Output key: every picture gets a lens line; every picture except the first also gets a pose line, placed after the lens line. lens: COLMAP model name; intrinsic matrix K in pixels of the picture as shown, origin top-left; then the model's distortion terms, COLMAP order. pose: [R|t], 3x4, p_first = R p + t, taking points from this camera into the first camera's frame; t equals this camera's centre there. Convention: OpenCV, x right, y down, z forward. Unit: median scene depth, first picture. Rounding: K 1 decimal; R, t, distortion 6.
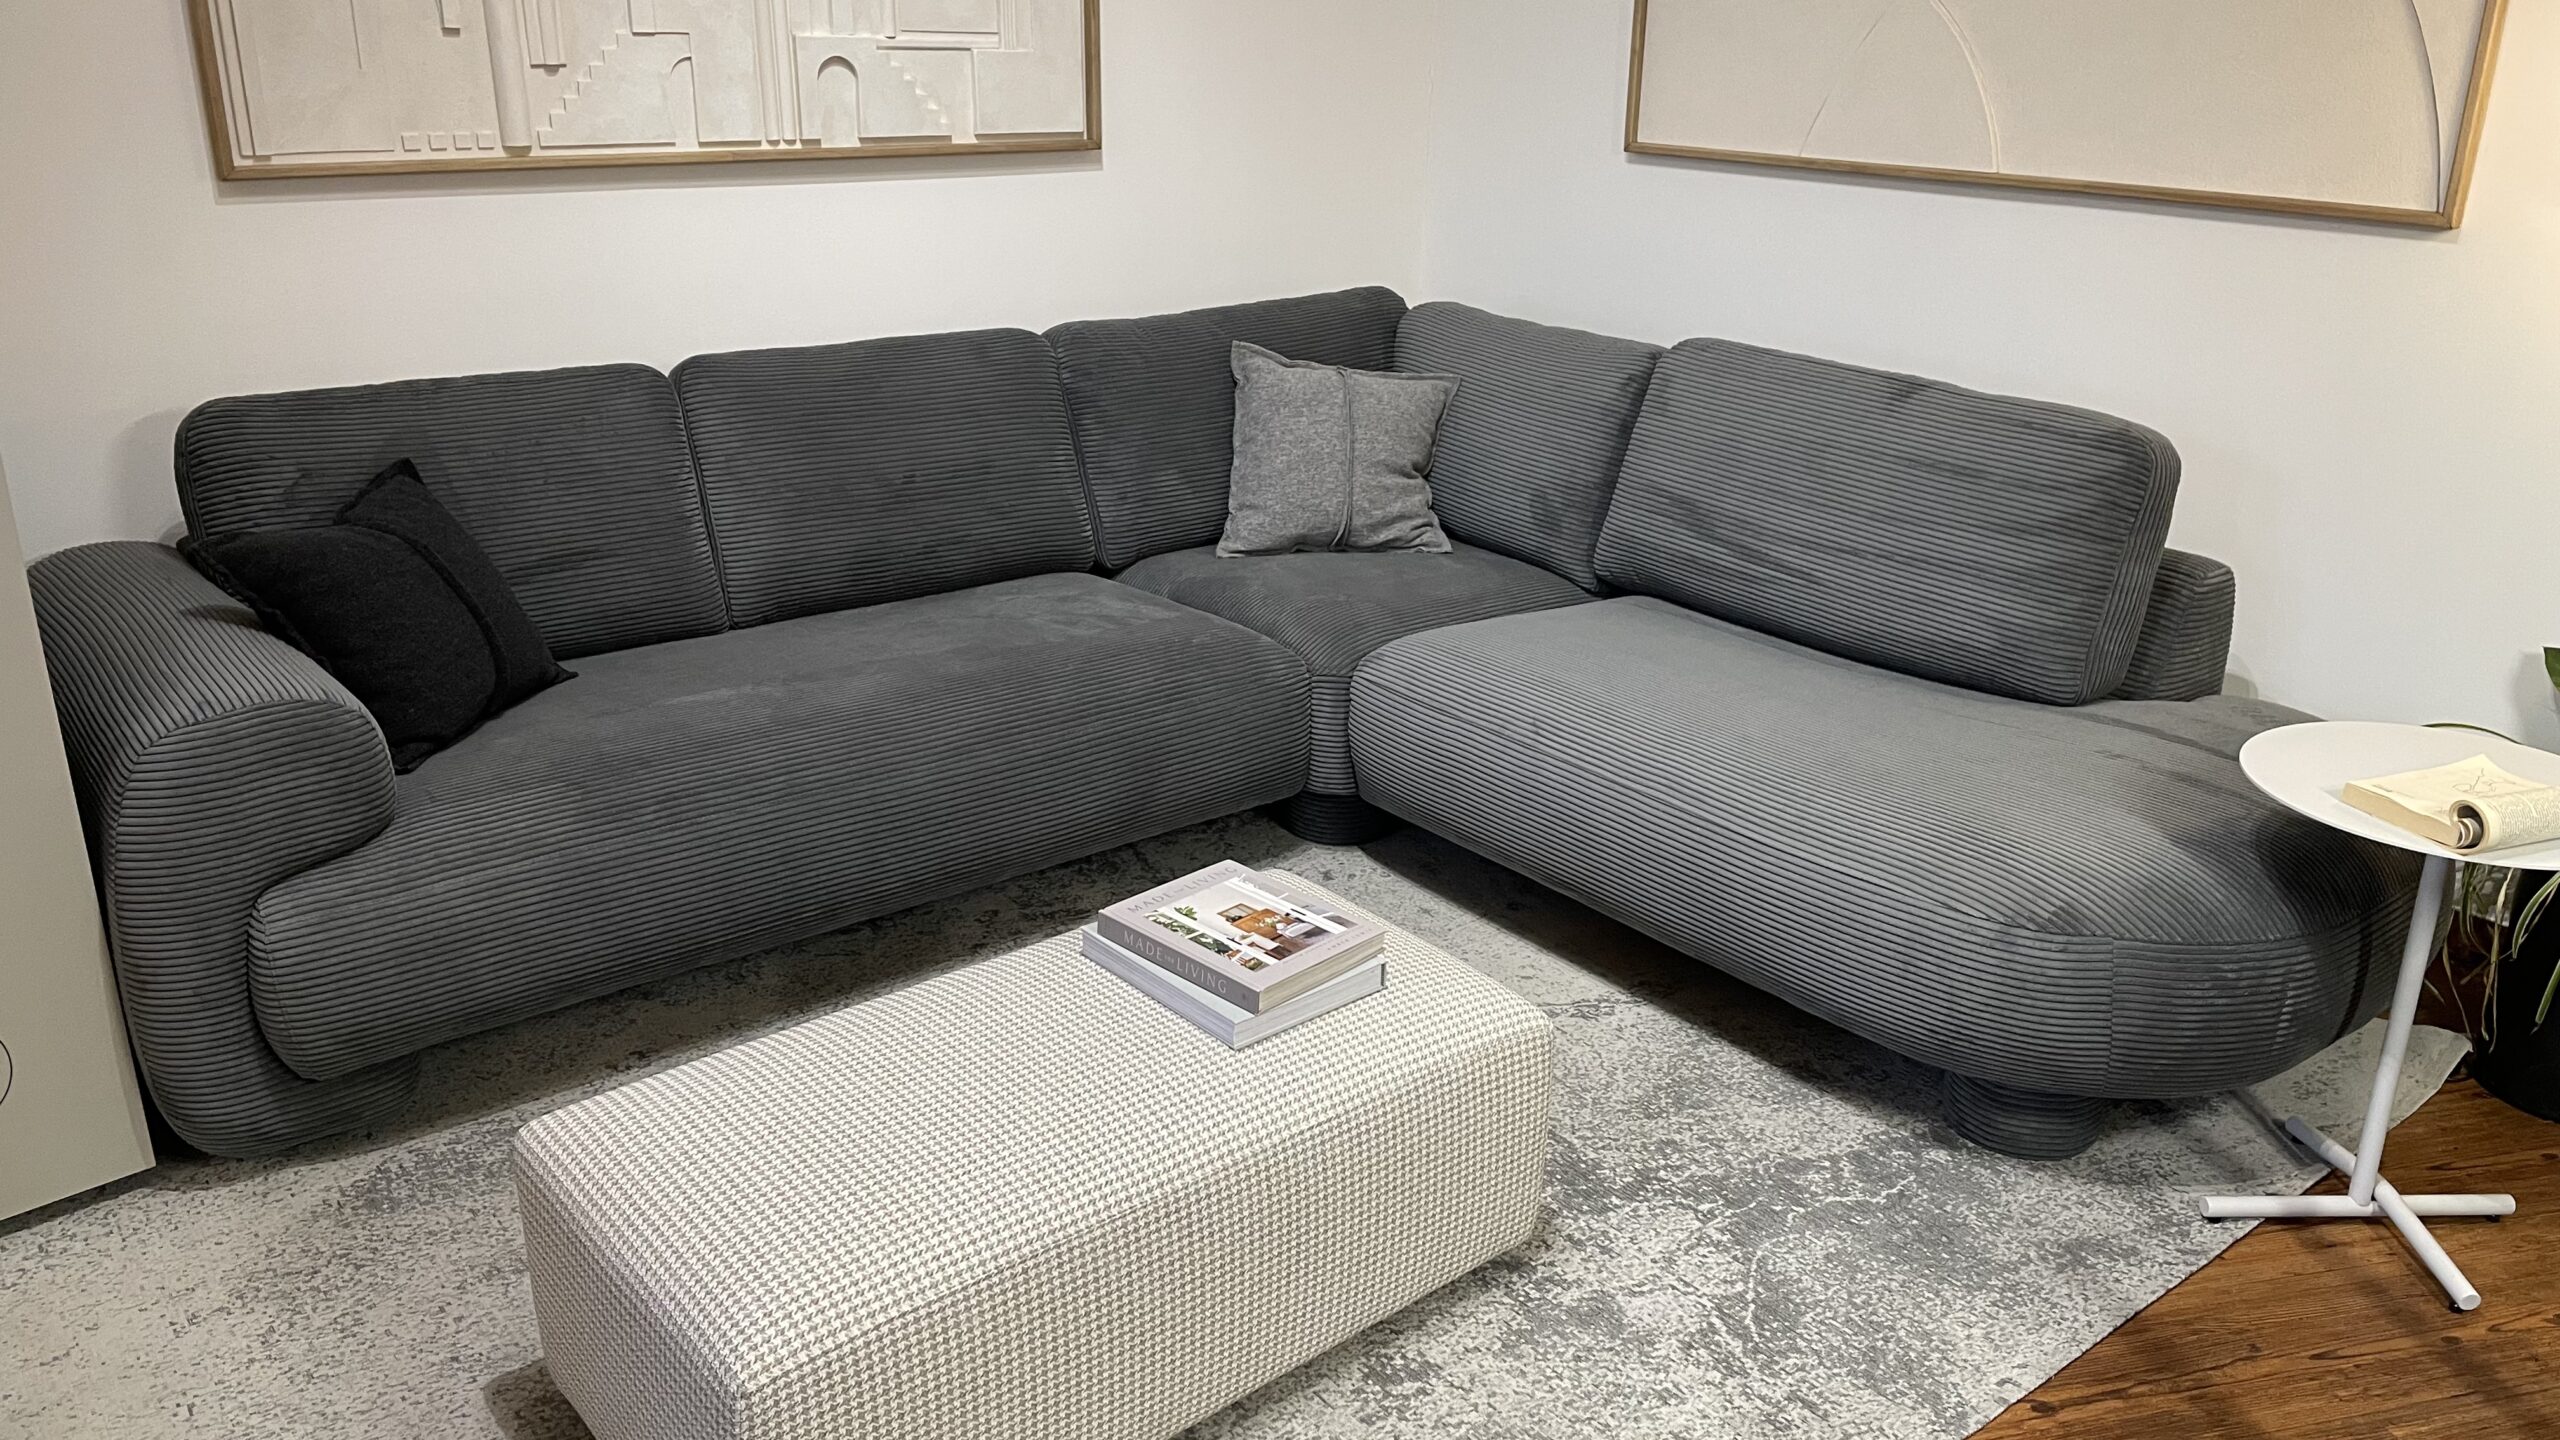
lens RADIAL K [[1969.3, 0, 1280.0], [0, 1969.3, 720.0], [0, 0, 1]] dist [0.111992, -0.136237]
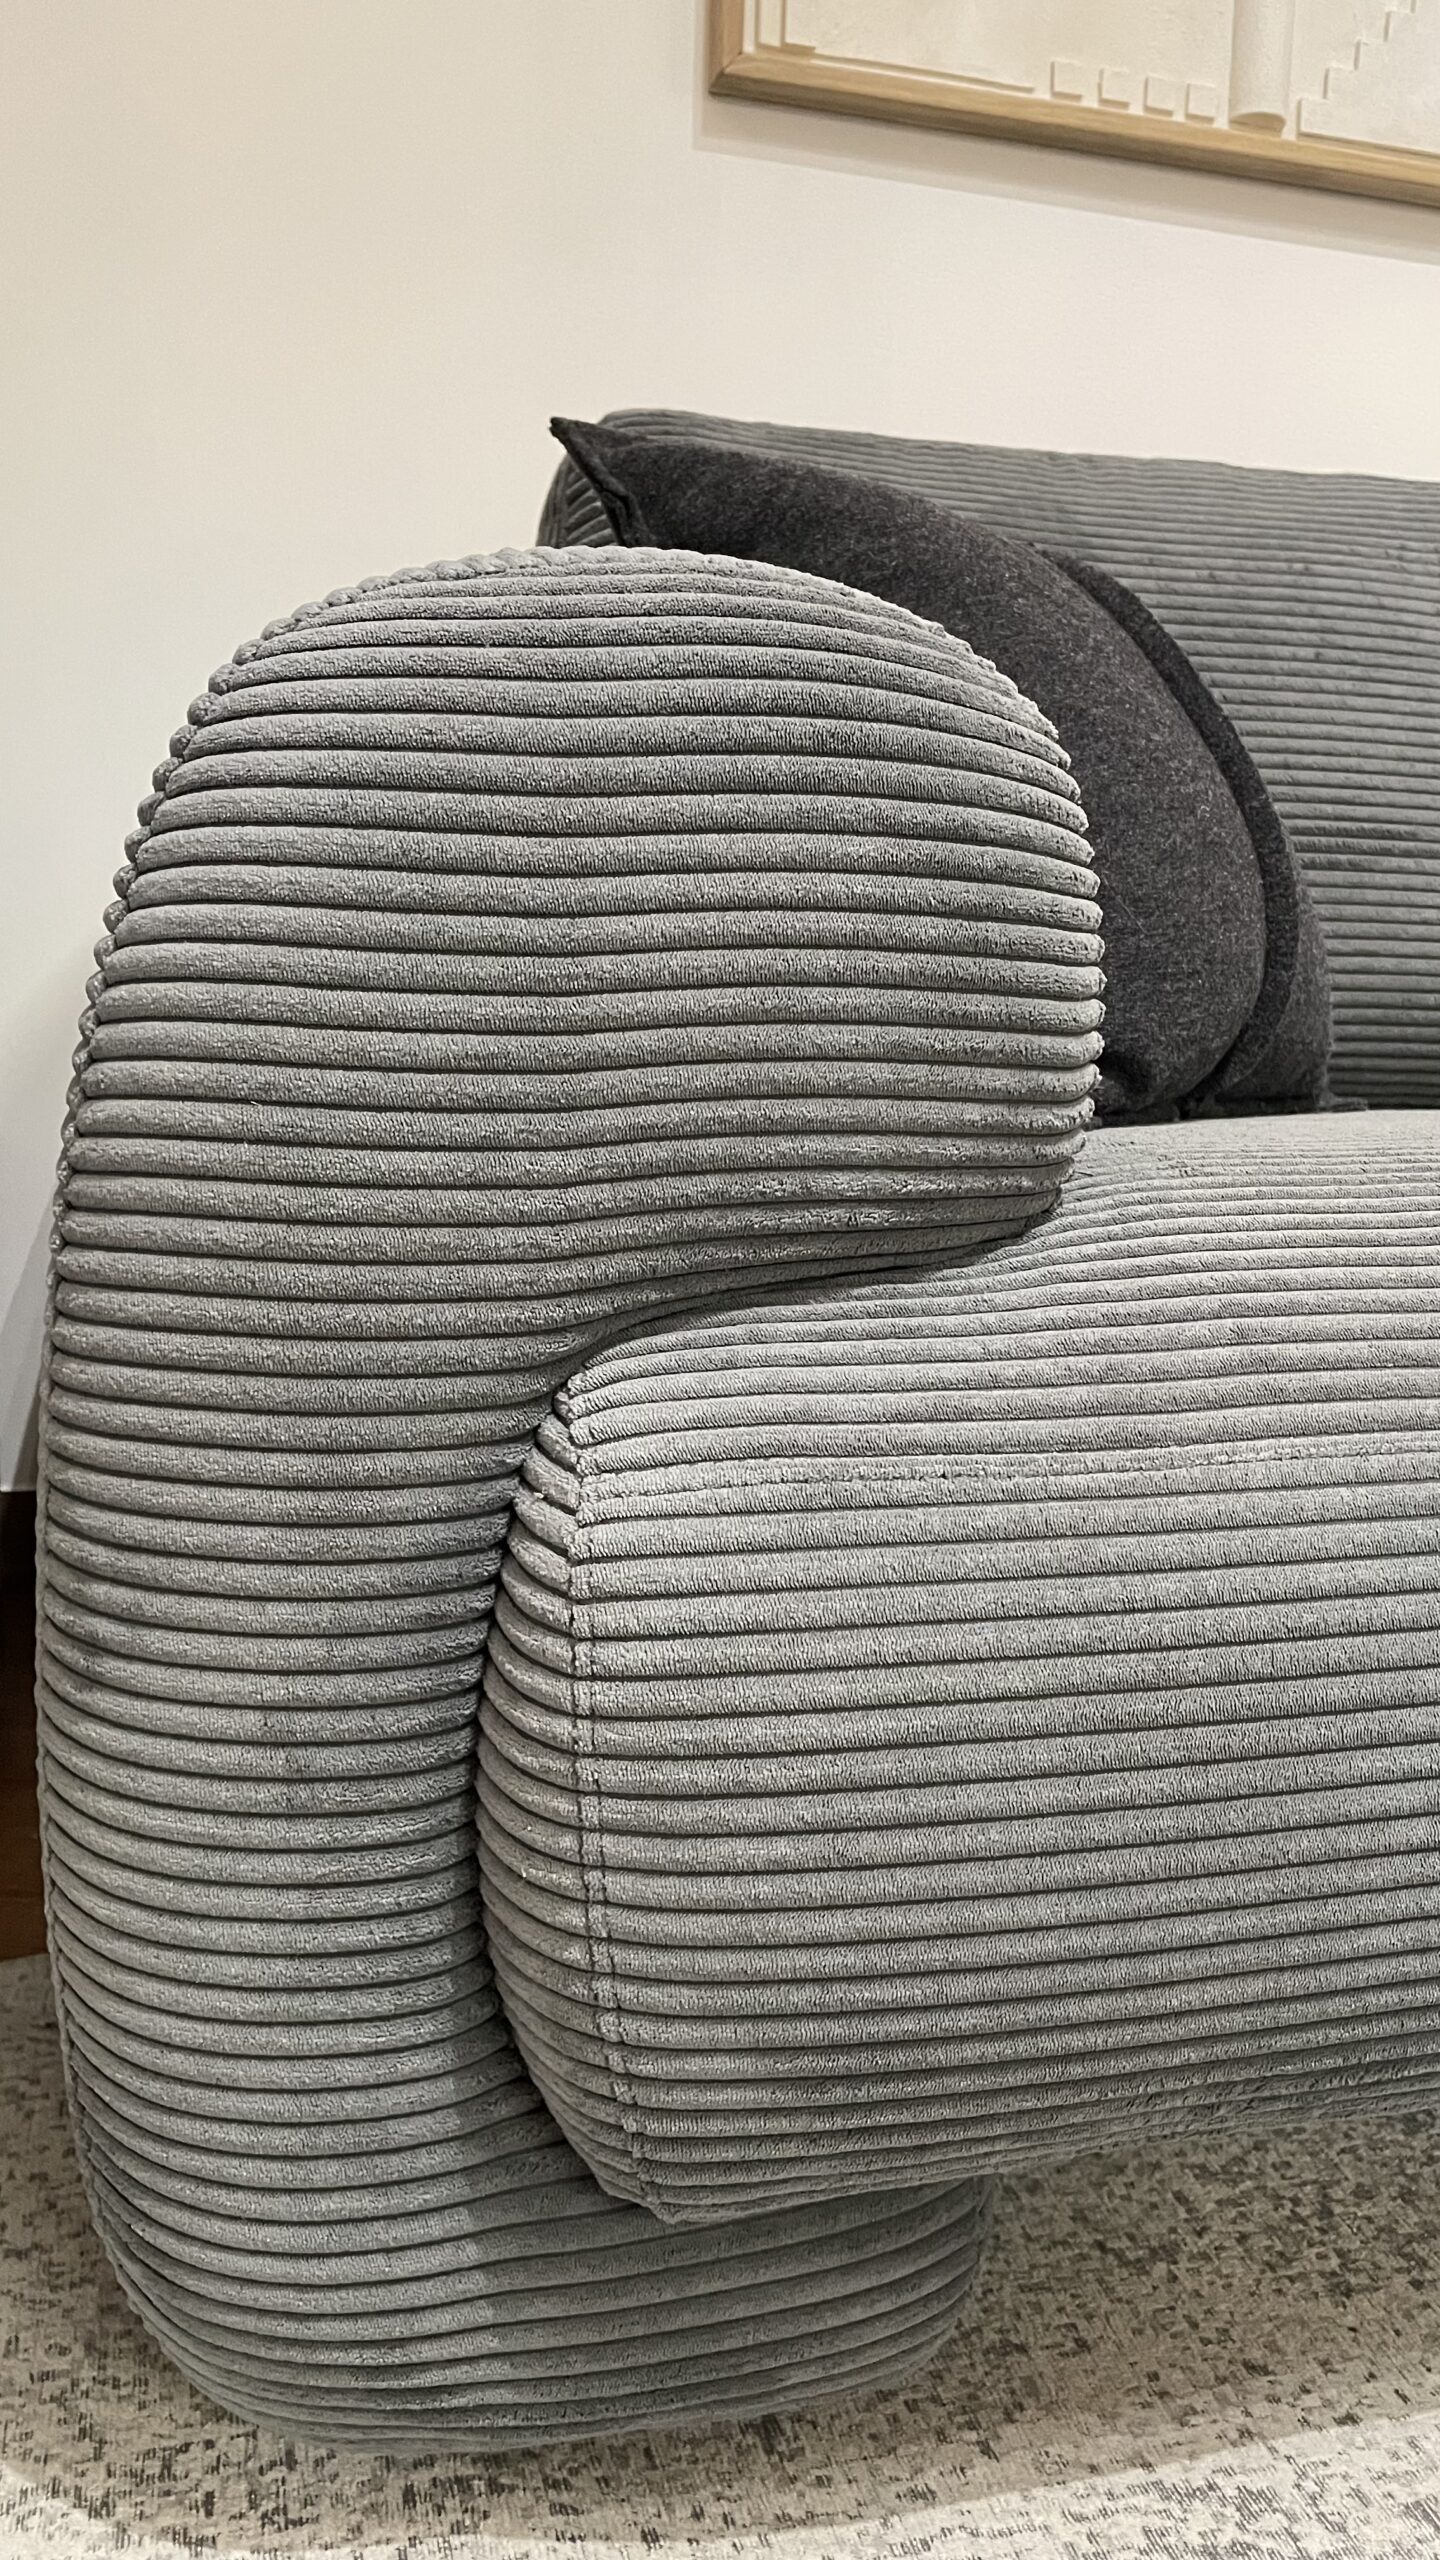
lens RADIAL K [[1969.3, 0, 720.0], [0, 1969.3, 1280.0], [0, 0, 1]] dist [0.111992, -0.136237]
pose [[0.921518, 0.079846, -0.380038, -0.275121], [-0.152761, 0.974270, -0.165720, 0.077626], [0.357028, 0.210769, 0.910004, 0.538011]]
